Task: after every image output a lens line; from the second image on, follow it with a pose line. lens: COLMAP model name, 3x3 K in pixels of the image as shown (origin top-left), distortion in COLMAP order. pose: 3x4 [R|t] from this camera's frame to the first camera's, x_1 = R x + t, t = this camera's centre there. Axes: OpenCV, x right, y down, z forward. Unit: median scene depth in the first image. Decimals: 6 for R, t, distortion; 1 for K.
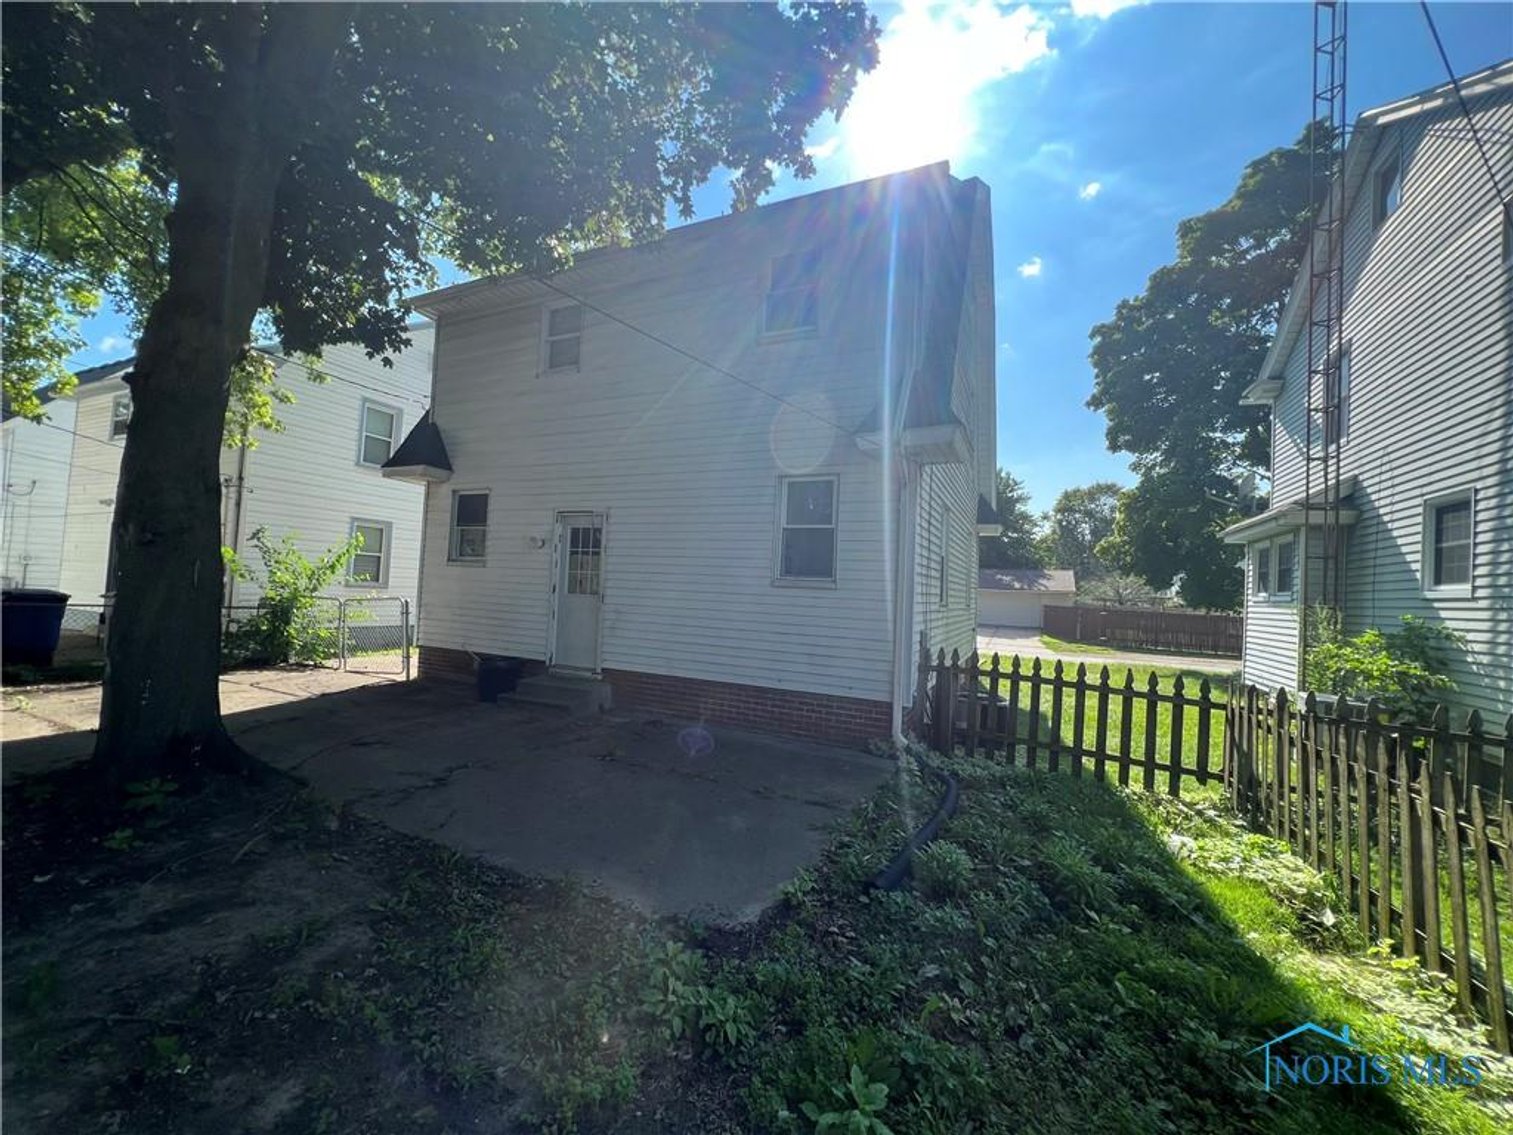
lens RADIAL K [[603.2, 0, 757.7], [0, 603.2, 567.5], [0, 0, 1]] dist [-0.002270, -0.000020]
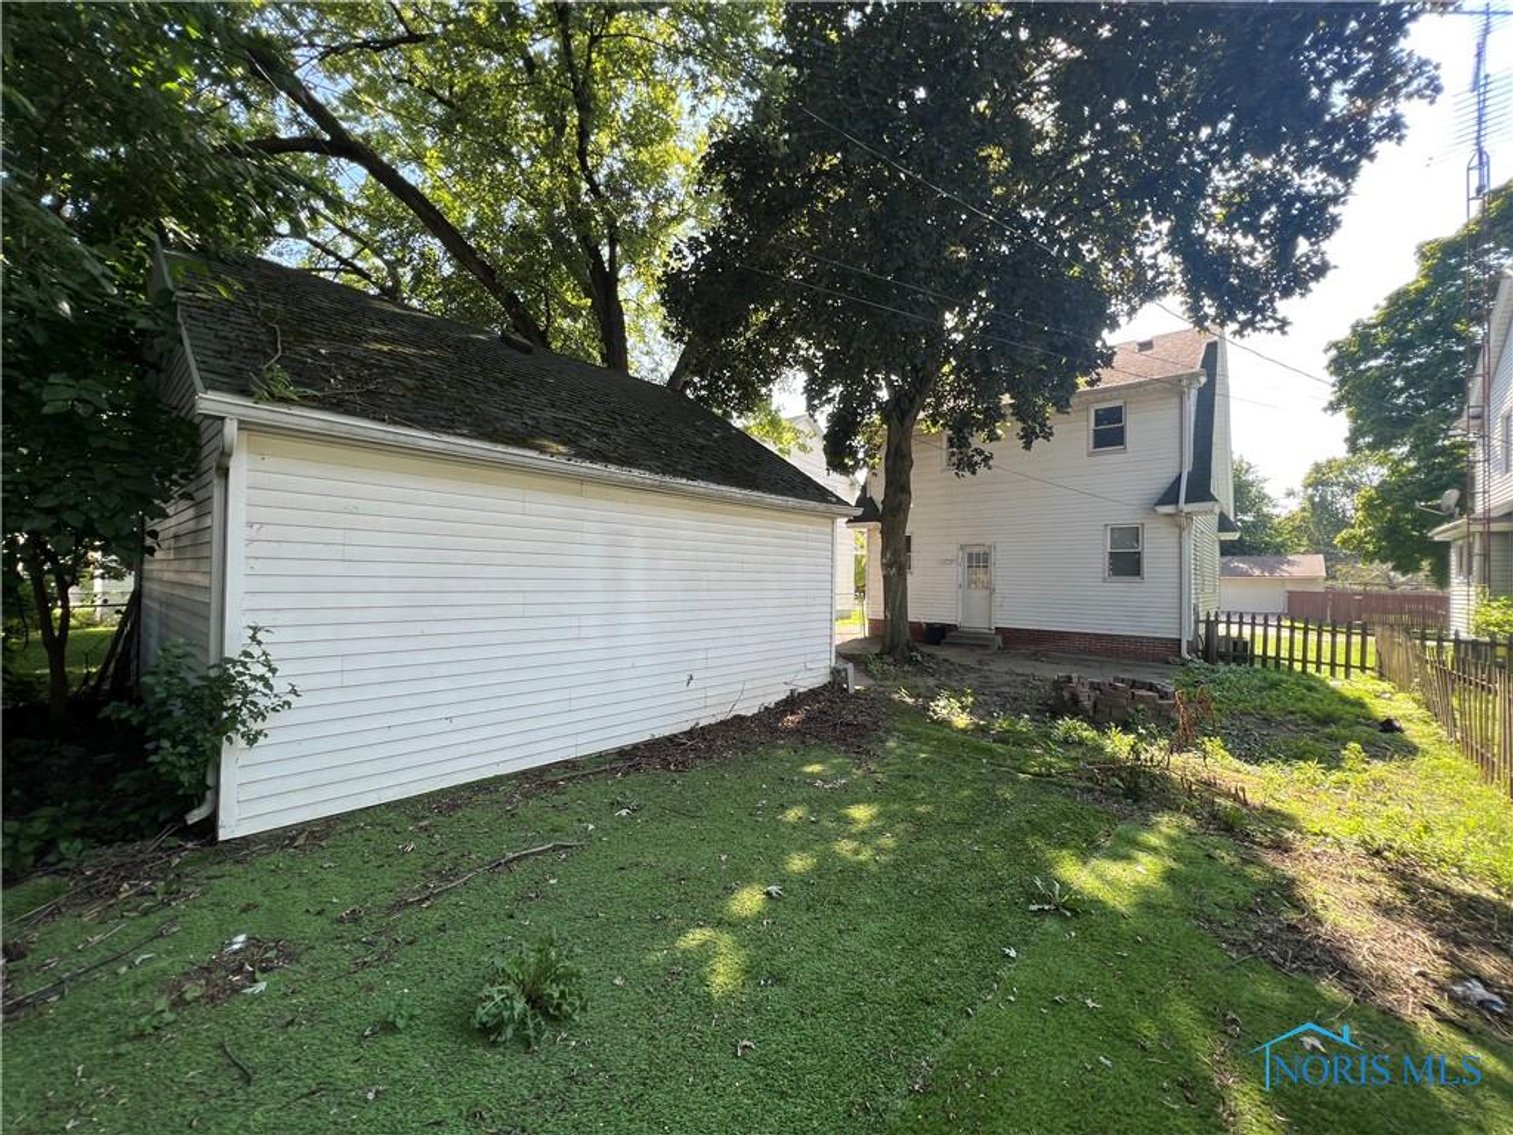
lens RADIAL K [[608.7, 0, 752.9], [0, 608.7, 567.9], [0, 0, 1]] dist [0.000063, 0.000175]
pose [[0.959362, -0.032438, -0.280306, -0.188177], [0.034948, 0.999381, 0.003960, -0.022510], [0.280004, -0.013595, 0.959903, -0.444307]]
